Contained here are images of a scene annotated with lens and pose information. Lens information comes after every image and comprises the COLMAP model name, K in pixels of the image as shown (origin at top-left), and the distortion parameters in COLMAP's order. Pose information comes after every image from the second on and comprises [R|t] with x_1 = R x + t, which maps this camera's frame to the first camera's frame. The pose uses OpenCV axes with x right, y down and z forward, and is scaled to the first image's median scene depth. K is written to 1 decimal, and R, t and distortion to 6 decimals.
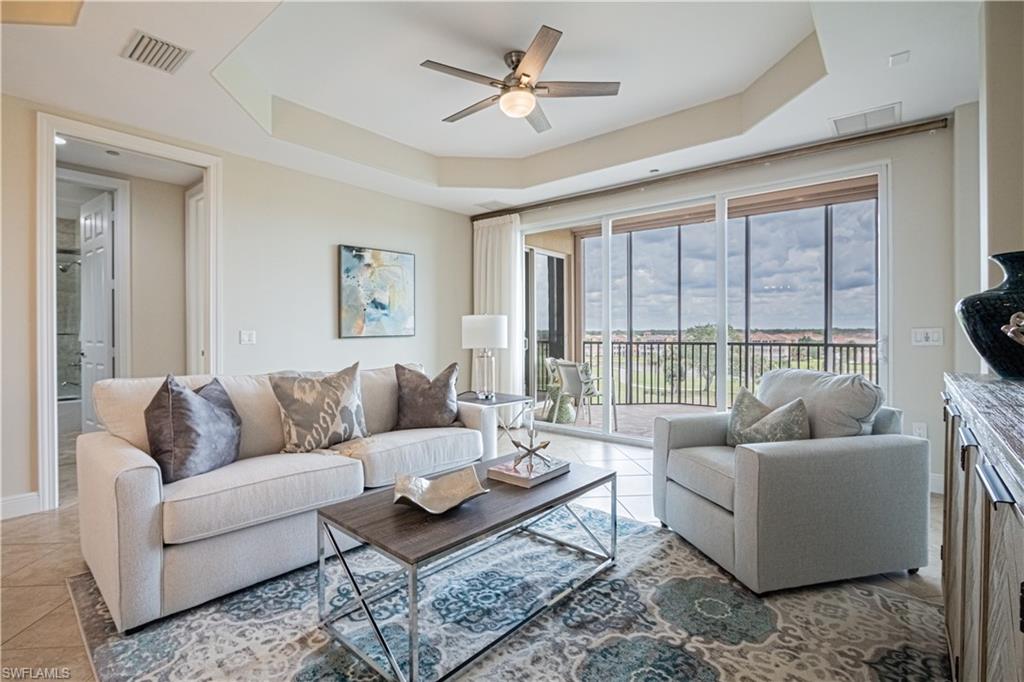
lens RADIAL K [[466.2, 0, 512.0], [0, 466.2, 341.0], [0, 0, 1]] dist [-0.011339, -0.000030]
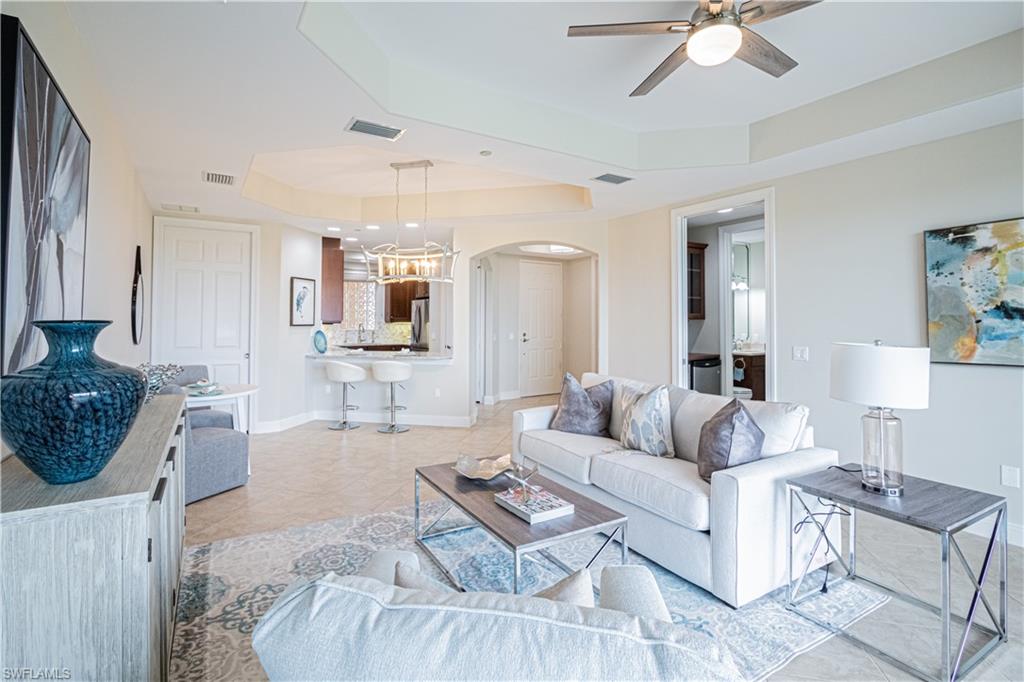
lens RADIAL K [[478.4, 0, 507.0], [0, 478.4, 325.5], [0, 0, 1]] dist [-0.001588, -0.000357]
pose [[-0.298489, 0.014867, -0.954297, 0.681181], [-0.012658, 0.999729, 0.019534, -0.091584], [0.954329, 0.017911, -0.298220, 0.805999]]
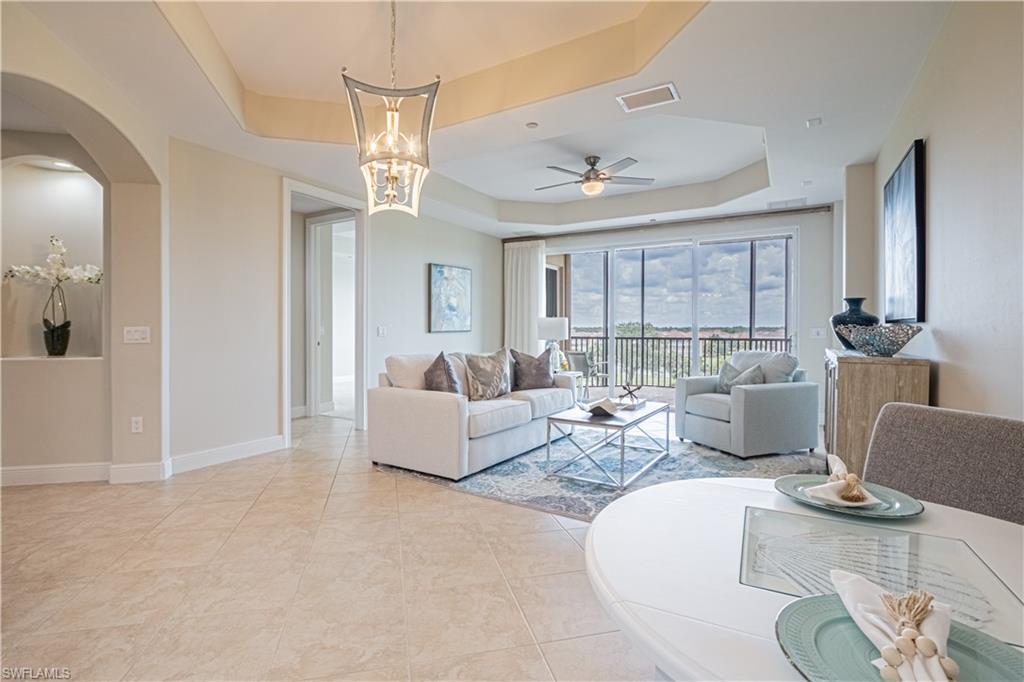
lens RADIAL K [[465.7, 0, 512.0], [0, 465.7, 341.0], [0, 0, 1]] dist [-0.000888, 0.000067]
pose [[0.988353, 0.002175, 0.152166, -0.449851], [-0.003351, 0.999966, 0.007475, 0.009941], [-0.152144, -0.007897, 0.988327, -0.494503]]
